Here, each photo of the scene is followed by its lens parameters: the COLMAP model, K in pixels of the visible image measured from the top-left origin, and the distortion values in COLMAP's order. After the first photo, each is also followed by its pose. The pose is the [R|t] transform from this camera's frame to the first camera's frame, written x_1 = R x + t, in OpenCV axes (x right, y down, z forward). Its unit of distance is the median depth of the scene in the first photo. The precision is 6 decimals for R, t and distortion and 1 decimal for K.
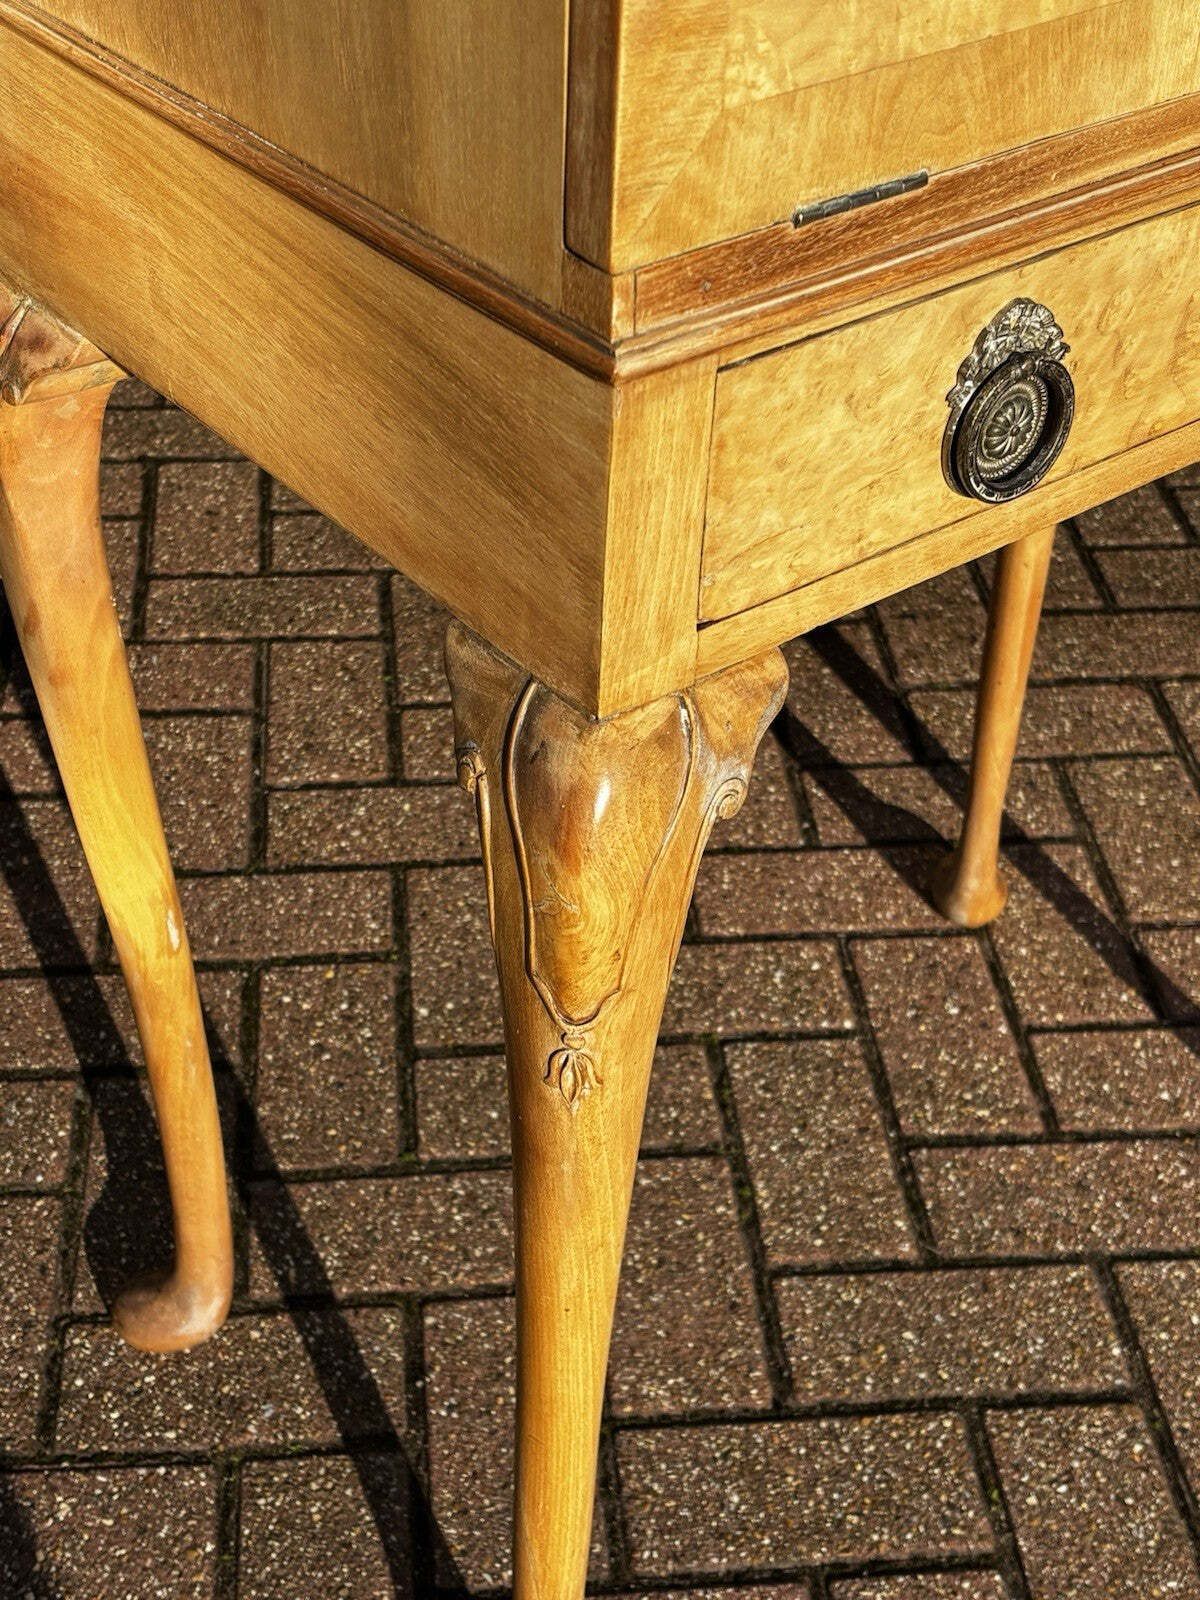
lens RADIAL K [[2356.9, 0, 589.5], [0, 2356.9, 797.7], [0, 0, 1]] dist [0.096194, 0.000000]
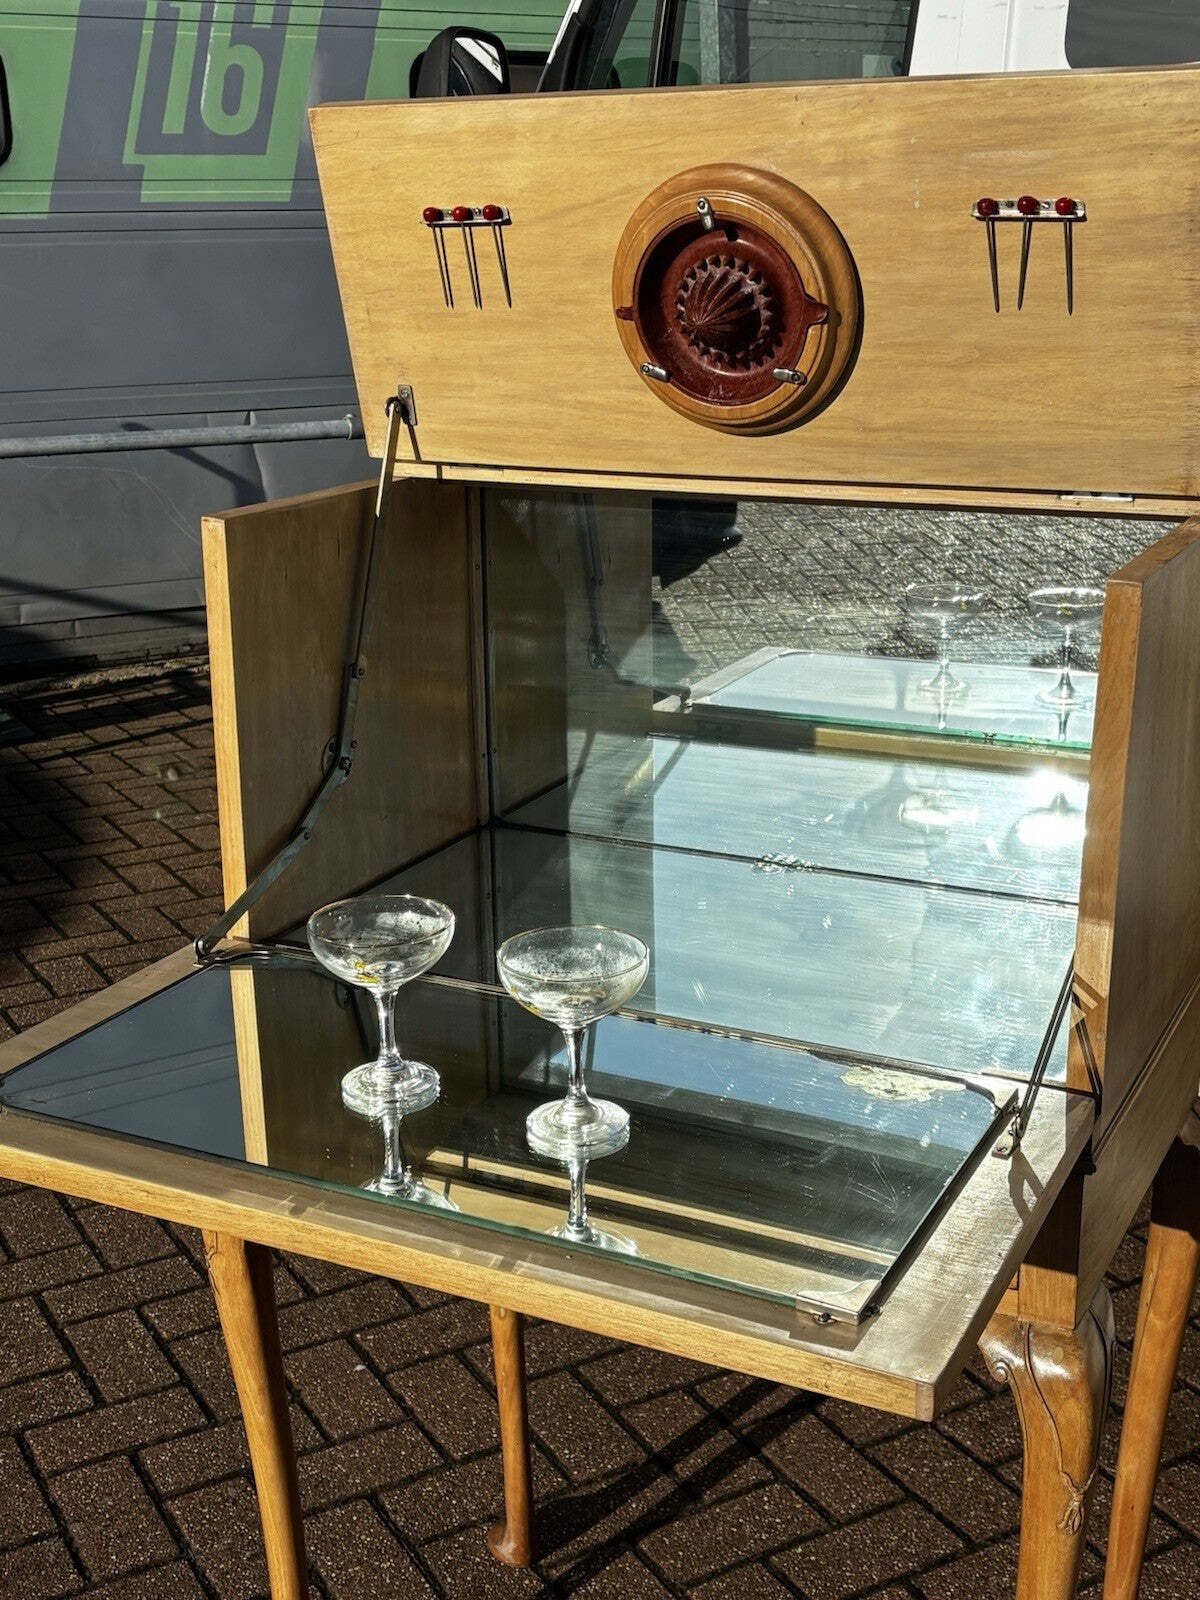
lens RADIAL K [[1977.4, 0, 610.8], [0, 1977.4, 780.2], [0, 0, 1]] dist [0.047274, 0.000000]
pose [[0.421062, 0.219738, -0.880012, 1.046277], [-0.521099, 0.852720, -0.036409, -0.260934], [0.742403, 0.473904, 0.473553, 0.048271]]
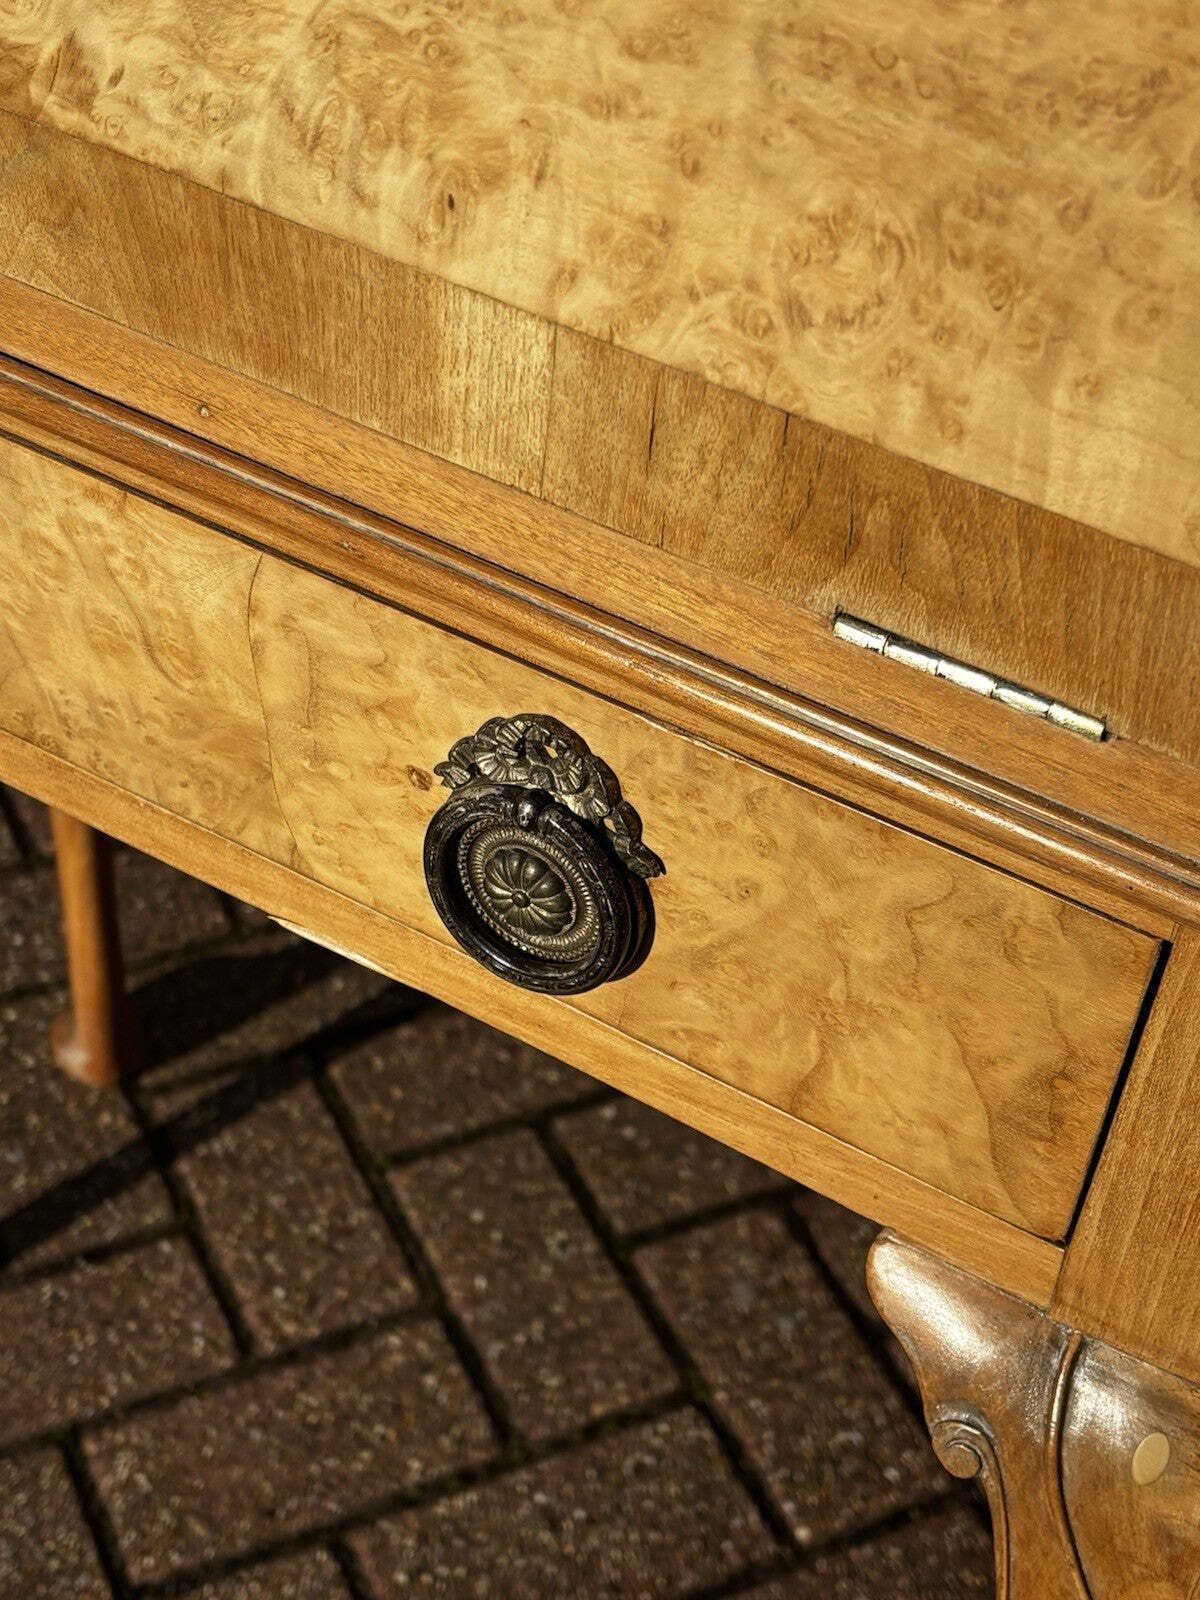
lens RADIAL K [[2400.3, 0, 599.1], [0, 2400.3, 804.1], [0, 0, 1]] dist [0.073806, 0.000000]
pose [[0.352348, 0.616017, -0.704538, 0.543232], [-0.618414, 0.718296, 0.318770, -0.305952], [0.702435, 0.323379, 0.634044, 0.453554]]
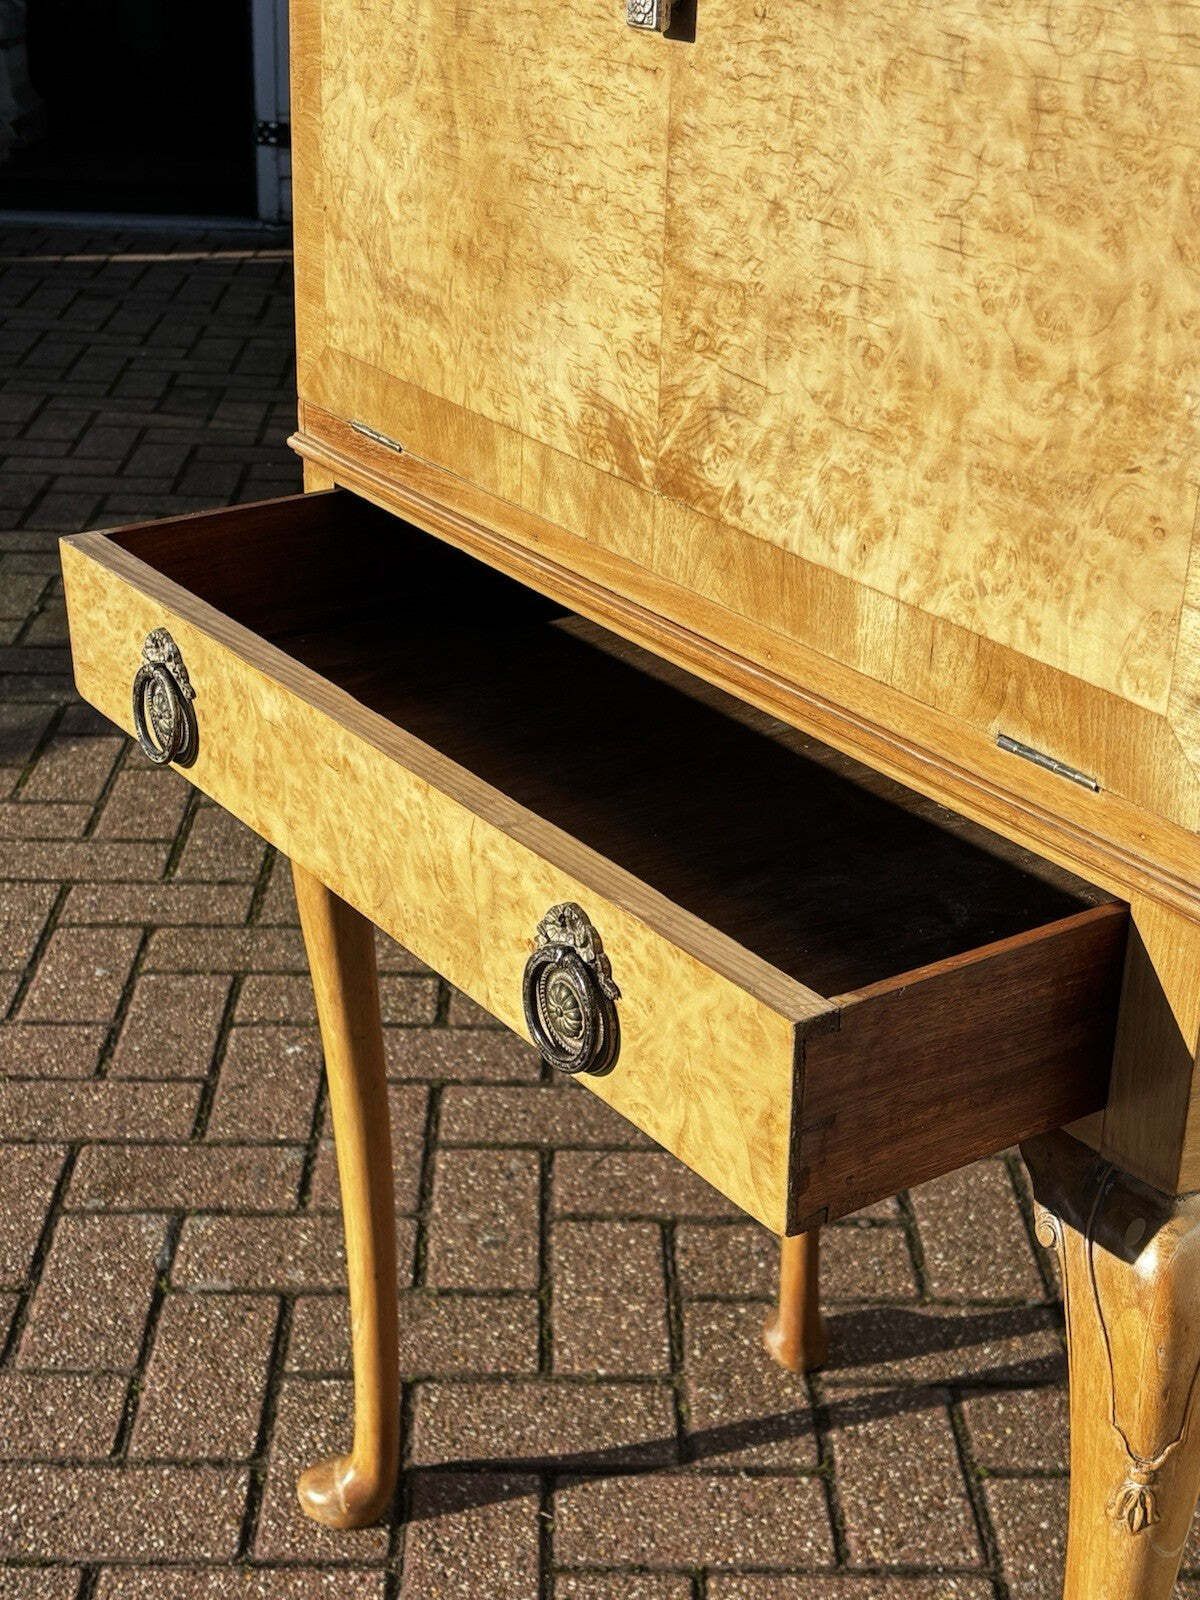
lens RADIAL K [[2356.9, 0, 594.0], [0, 2356.9, 792.1], [0, 0, 1]] dist [0.096194, 0.000000]
pose [[-0.076452, 0.381936, -0.921021, 0.930321], [-0.615171, 0.708886, 0.345030, -0.387834], [0.784678, 0.592964, 0.180761, 0.466787]]
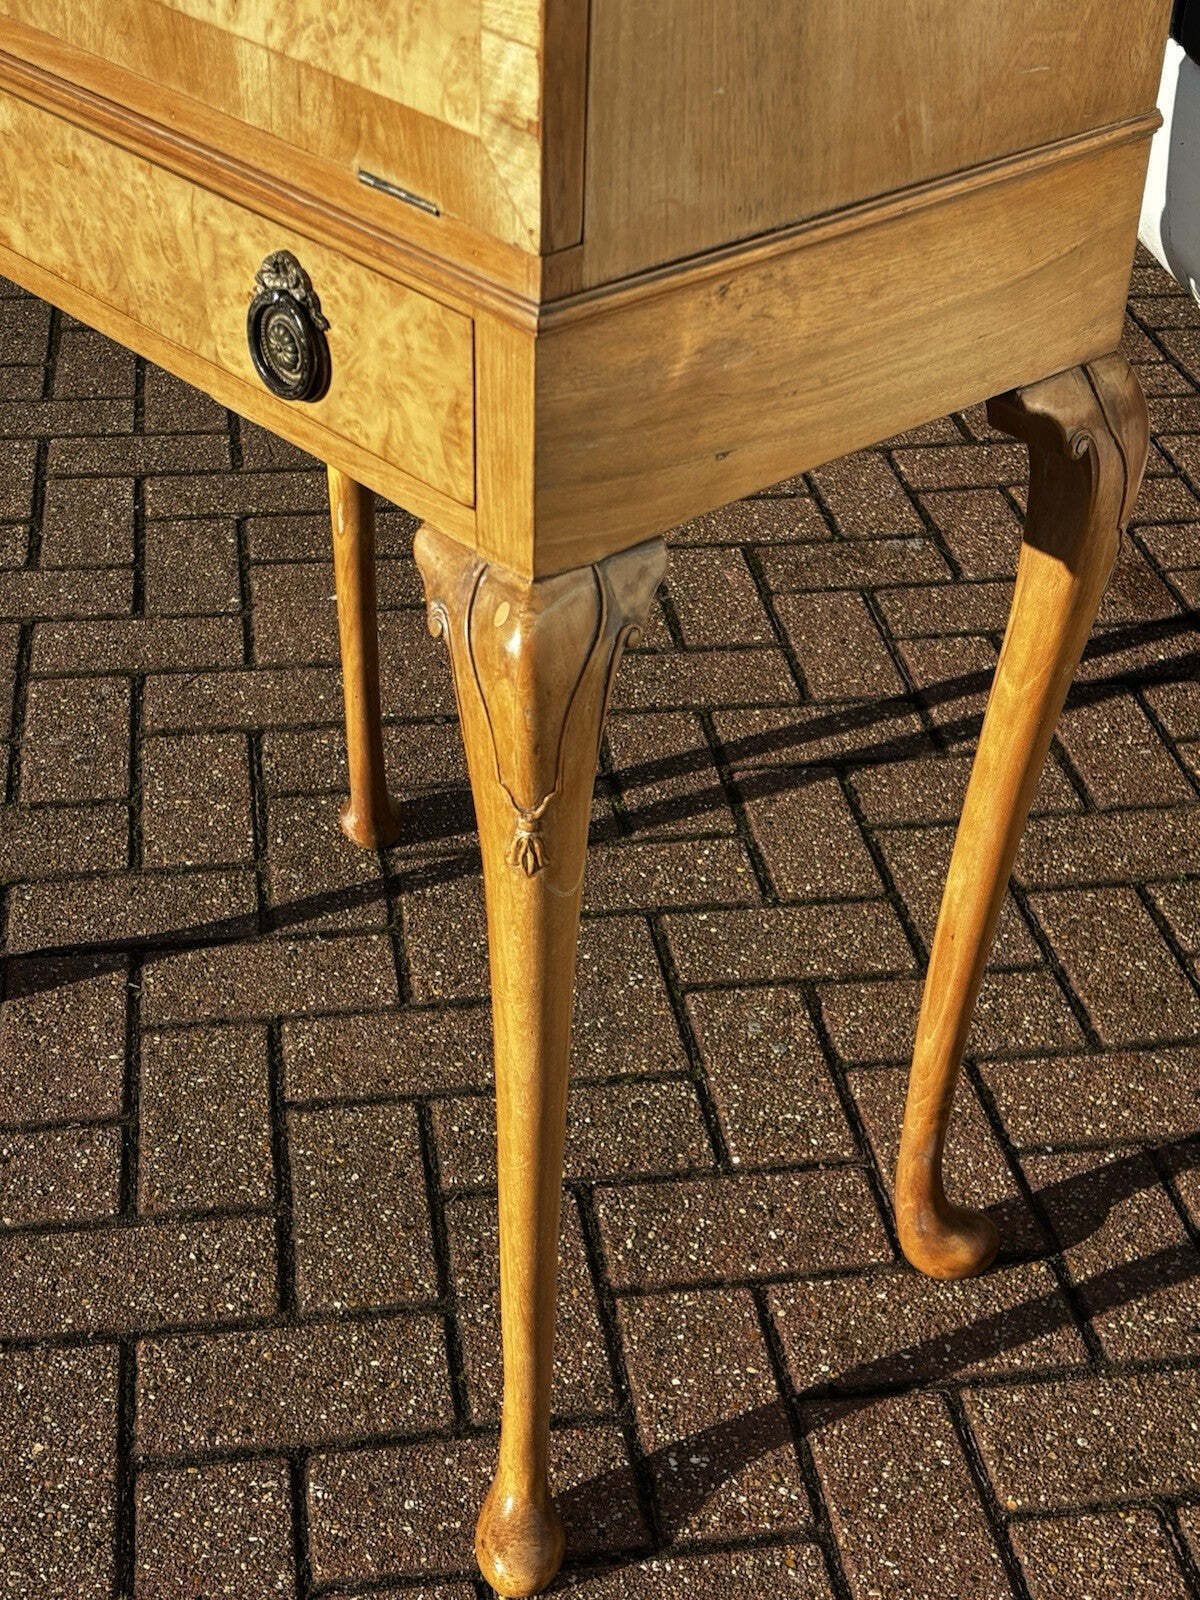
lens RADIAL K [[2356.9, 0, 604.4], [0, 2356.9, 797.3], [0, 0, 1]] dist [0.096194, 0.000000]
pose [[0.061524, 0.535749, -0.842133, 1.022698], [-0.617730, 0.683163, 0.389486, -0.437706], [0.783980, 0.496247, 0.372979, 0.546050]]
